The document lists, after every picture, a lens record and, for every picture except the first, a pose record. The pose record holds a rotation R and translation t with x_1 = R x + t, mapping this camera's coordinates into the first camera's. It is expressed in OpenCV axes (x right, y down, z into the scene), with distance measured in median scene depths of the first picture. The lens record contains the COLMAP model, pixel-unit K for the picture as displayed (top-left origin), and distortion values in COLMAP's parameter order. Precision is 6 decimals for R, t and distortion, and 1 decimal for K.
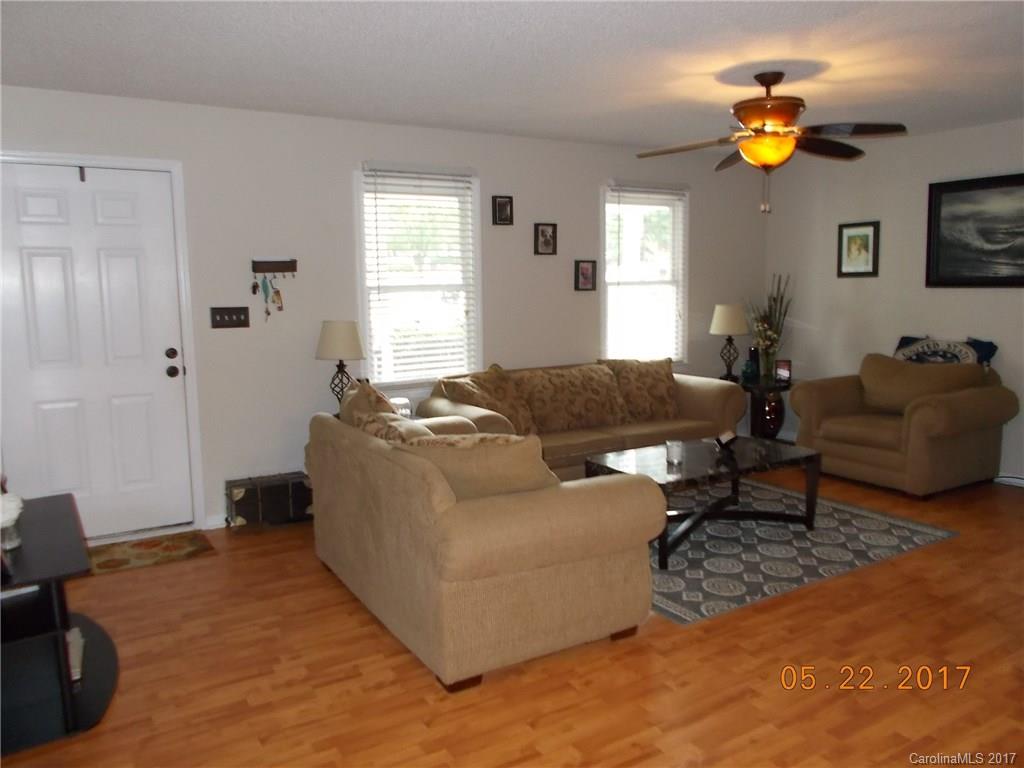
lens RADIAL K [[786.3, 0, 511.0], [0, 786.3, 379.8], [0, 0, 1]] dist [-0.002910, 0.011839]
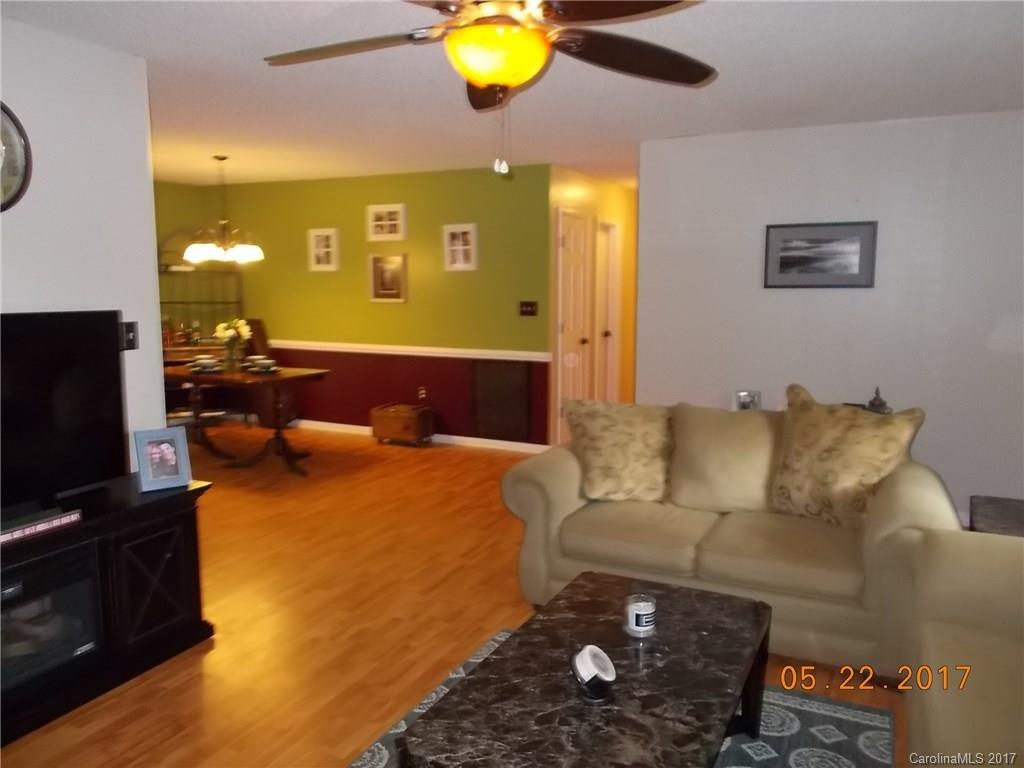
lens RADIAL K [[786.3, 0, 506.2], [0, 786.3, 392.4], [0, 0, 1]] dist [-0.002910, 0.011839]
pose [[-0.848842, 0.090301, -0.520878, 0.440676], [-0.053544, 0.965550, 0.254649, -0.149069], [0.525928, 0.244047, -0.814764, 1.072960]]
